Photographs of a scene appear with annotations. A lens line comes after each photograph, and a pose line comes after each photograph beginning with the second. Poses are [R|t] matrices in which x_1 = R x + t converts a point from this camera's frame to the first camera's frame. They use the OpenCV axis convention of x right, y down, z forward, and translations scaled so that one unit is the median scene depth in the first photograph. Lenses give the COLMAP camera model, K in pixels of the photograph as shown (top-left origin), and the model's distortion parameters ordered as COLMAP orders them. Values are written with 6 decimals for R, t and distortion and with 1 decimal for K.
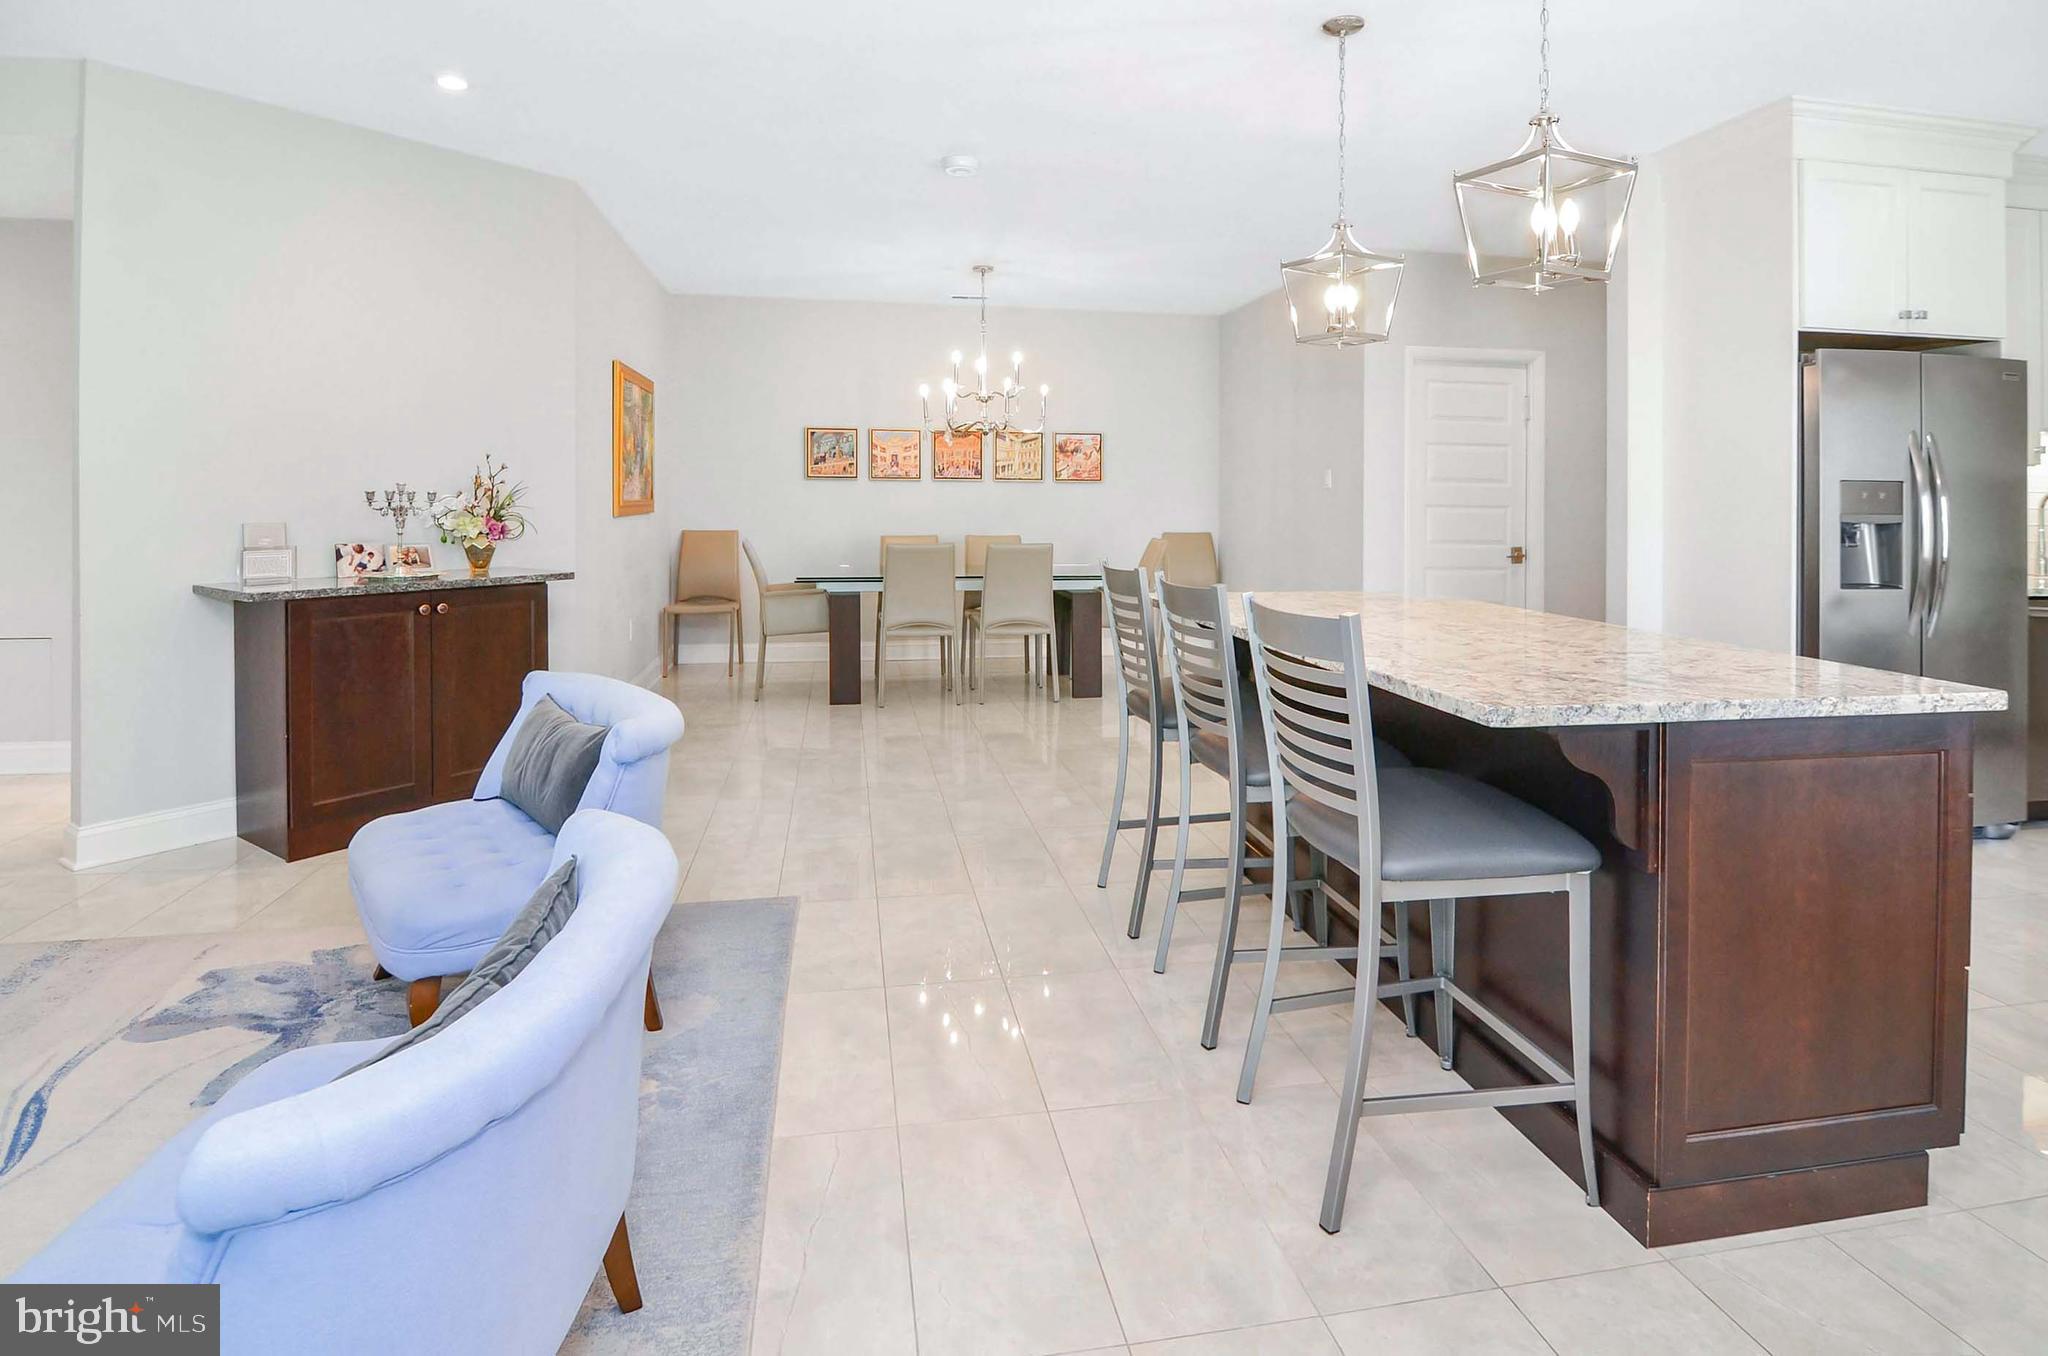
lens RADIAL K [[1057.6, 0, 1031.4], [0, 1057.6, 503.5], [0, 0, 1]] dist [-0.004441, -0.011401]
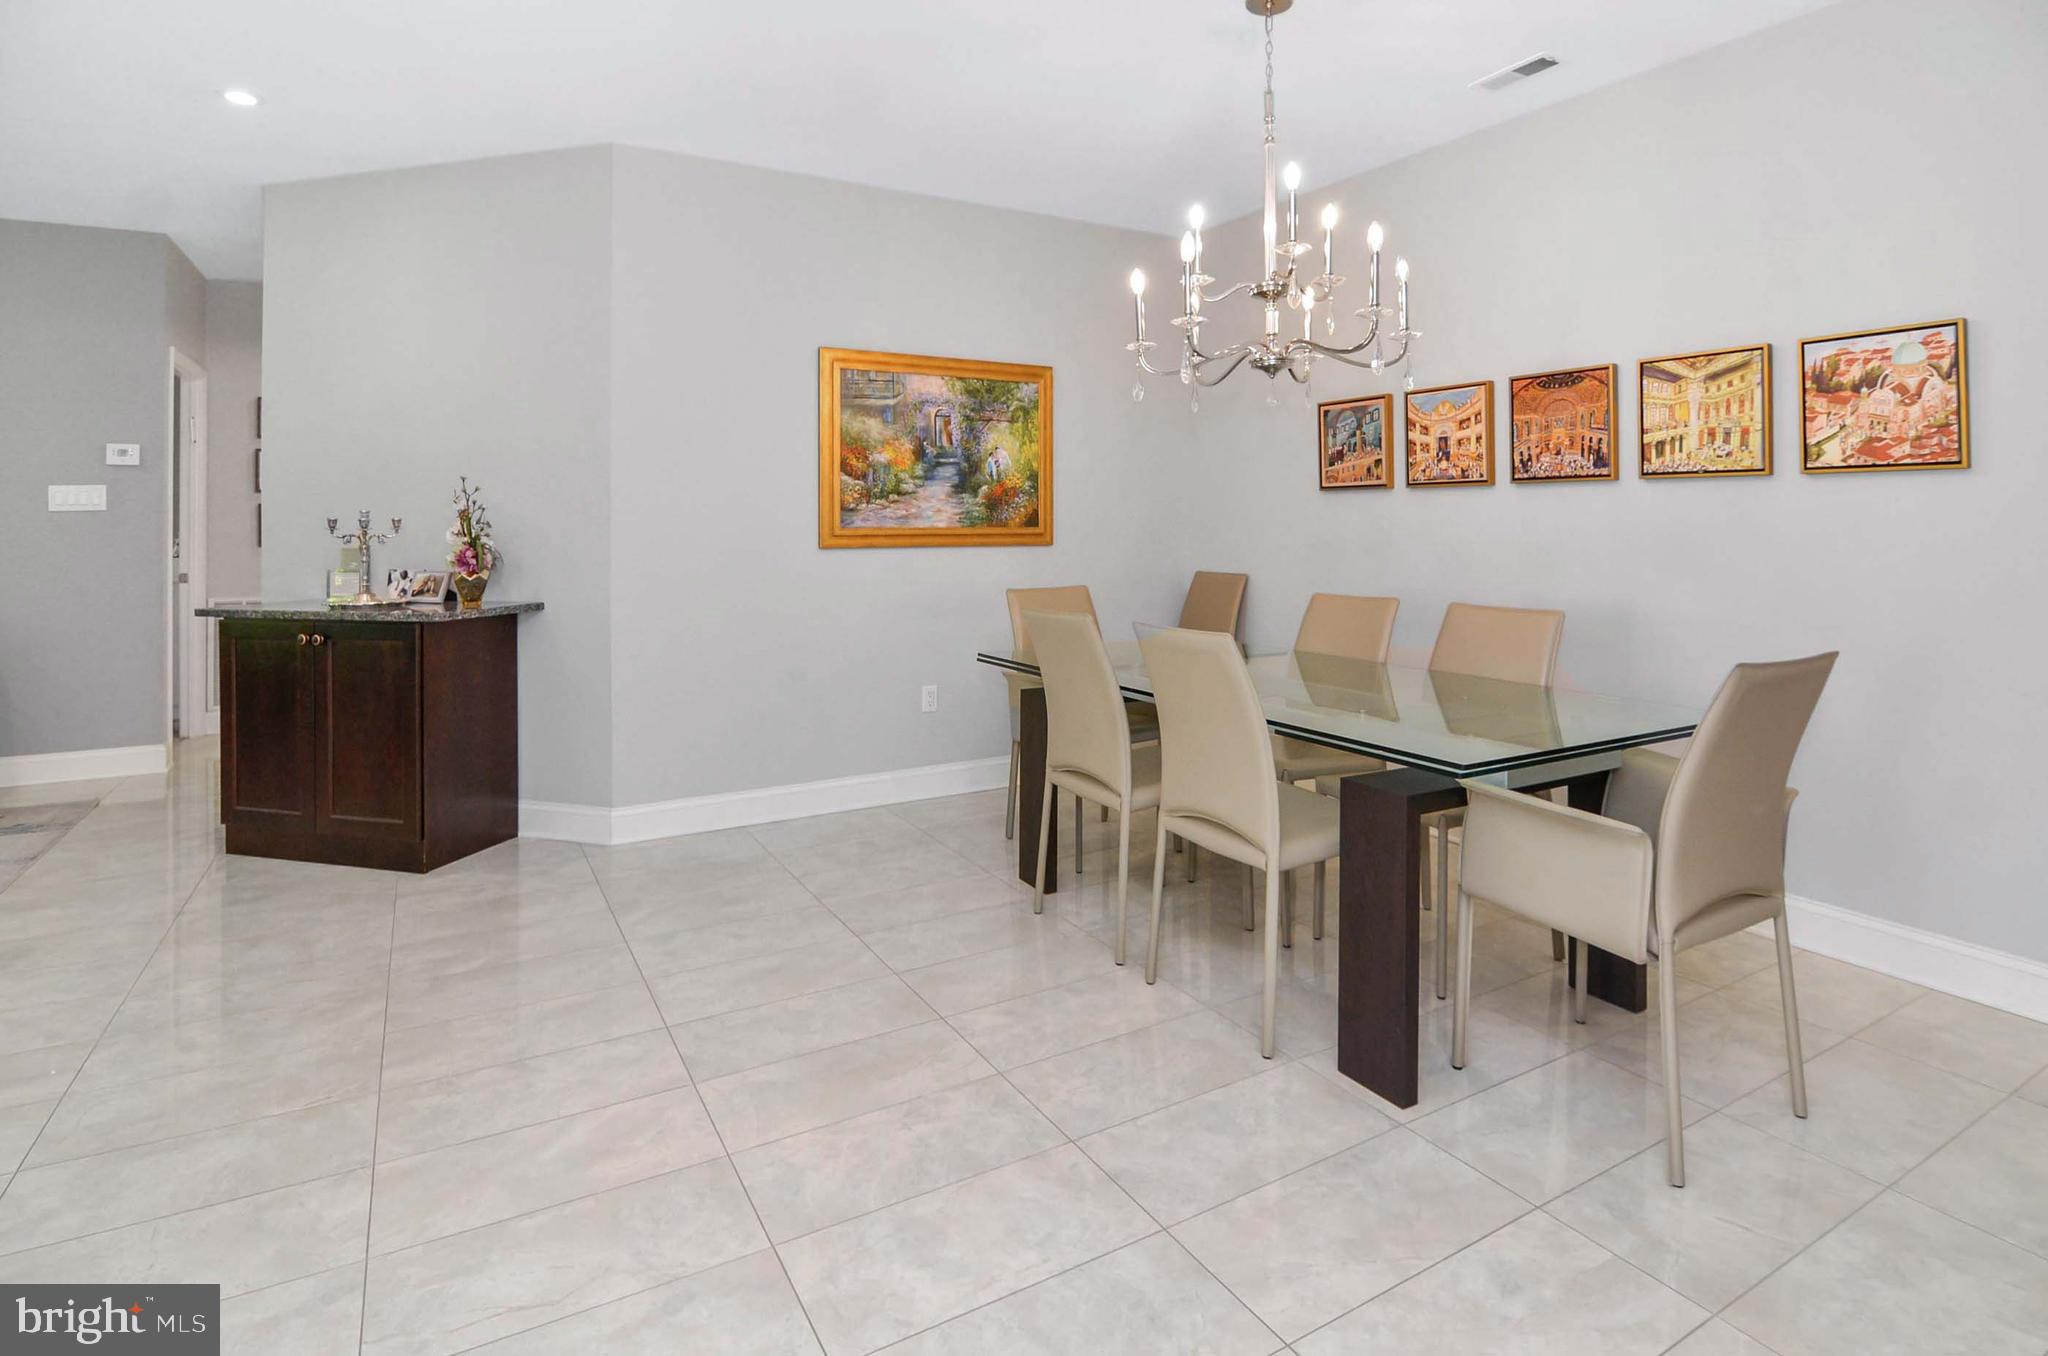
lens RADIAL K [[1057.6, 0, 1031.4], [0, 1057.6, 503.5], [0, 0, 1]] dist [-0.004441, -0.011401]
pose [[0.332434, -0.023661, -0.942830, 0.352685], [-0.001465, 0.999671, -0.025604, -0.000971], [0.943125, 0.009893, 0.332290, 0.795171]]
